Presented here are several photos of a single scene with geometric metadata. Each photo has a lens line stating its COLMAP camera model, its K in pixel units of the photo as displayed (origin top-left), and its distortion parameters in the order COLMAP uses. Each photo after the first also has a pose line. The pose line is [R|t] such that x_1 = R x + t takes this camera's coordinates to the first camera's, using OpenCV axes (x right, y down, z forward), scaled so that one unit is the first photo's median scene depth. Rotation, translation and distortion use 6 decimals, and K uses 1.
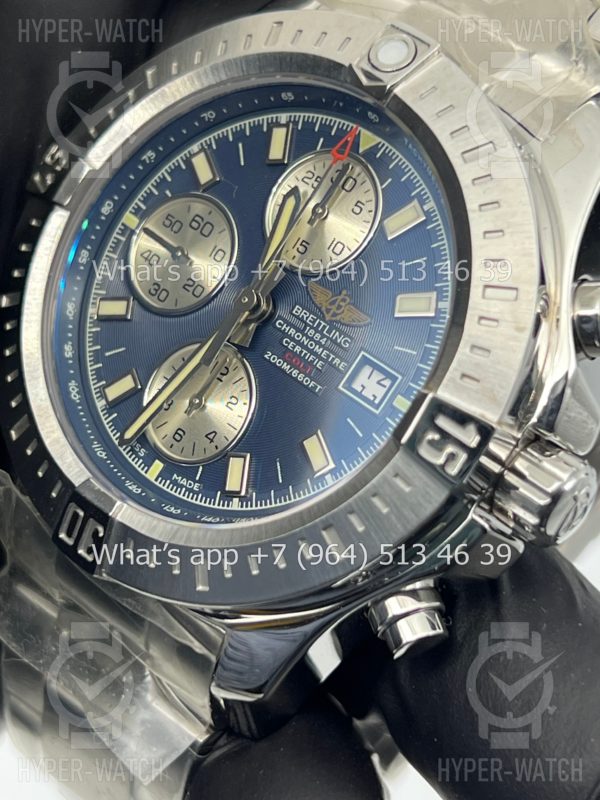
lens RADIAL K [[1887.6, 0, 294.6], [0, 1887.6, 396.7], [0, 0, 1]] dist [0.204793, 0.000000]
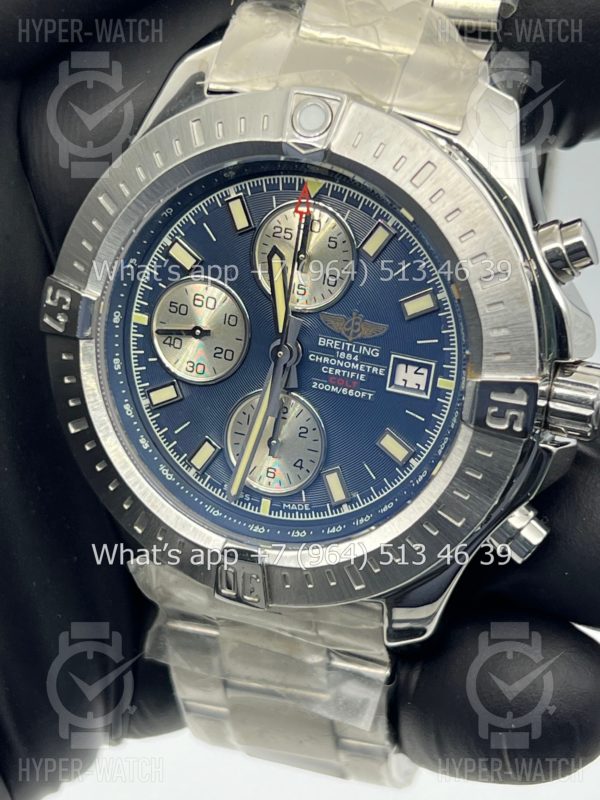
lens RADIAL K [[1887.6, 0, 304.6], [0, 1887.6, 407.9], [0, 0, 1]] dist [0.204793, 0.000000]
pose [[0.888860, -0.446379, 0.103318, -0.149094], [0.411444, 0.876854, 0.248680, -0.307951], [-0.201600, -0.178532, 0.963060, -0.152459]]
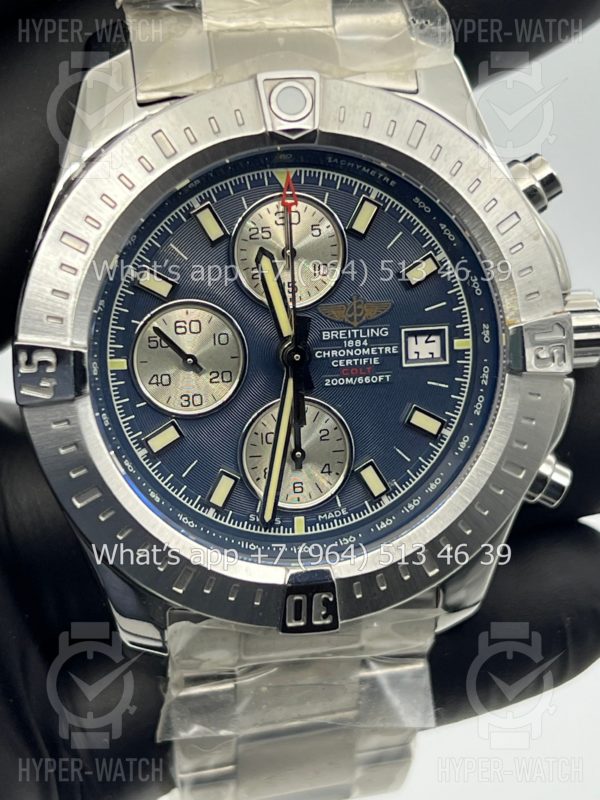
lens RADIAL K [[1887.6, 0, 293.7], [0, 1887.6, 394.7], [0, 0, 1]] dist [0.204793, 0.000000]
pose [[0.604055, -0.637399, 0.478372, -0.569000], [0.484623, 0.770311, 0.414441, -0.492346], [-0.632660, -0.018515, 0.774208, 0.136481]]
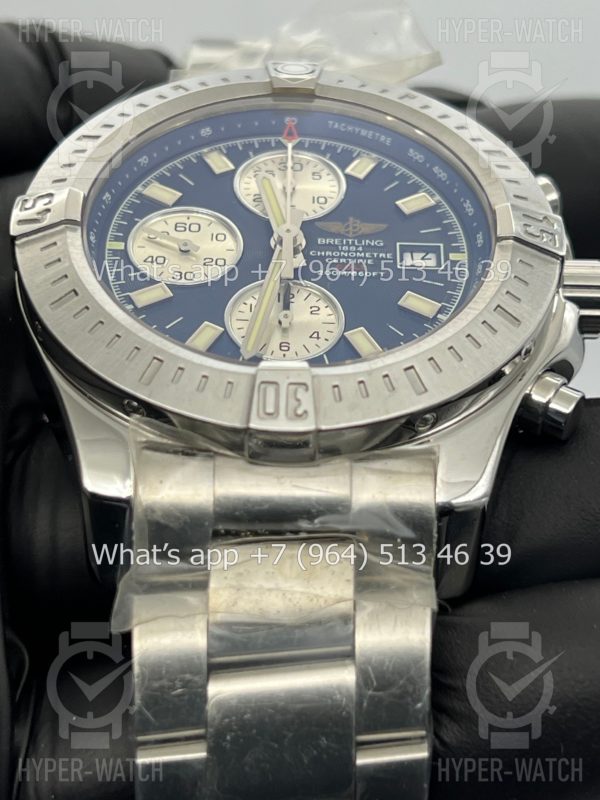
lens RADIAL K [[1887.6, 0, 302.9], [0, 1887.6, 398.6], [0, 0, 1]] dist [0.204793, 0.000000]
pose [[0.699931, -0.061585, 0.711550, -0.830966], [0.472918, 0.786540, -0.397120, 0.481531], [-0.535205, 0.614461, 0.579648, 0.391100]]
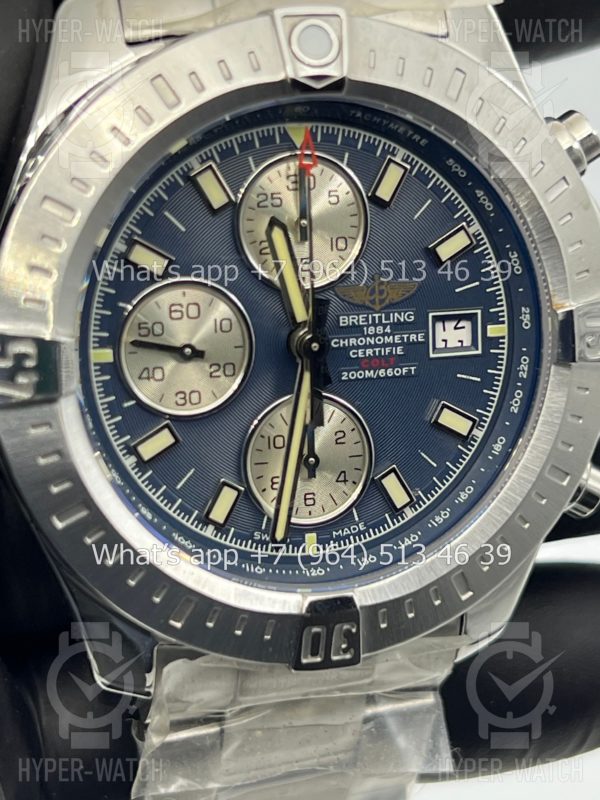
lens RADIAL K [[1887.6, 0, 295.0], [0, 1887.6, 398.3], [0, 0, 1]] dist [0.204793, 0.000000]
pose [[0.536240, -0.646813, 0.542292, -0.555572], [0.432970, 0.762297, 0.481083, -0.486140], [-0.724557, -0.023180, 0.688825, 0.351589]]
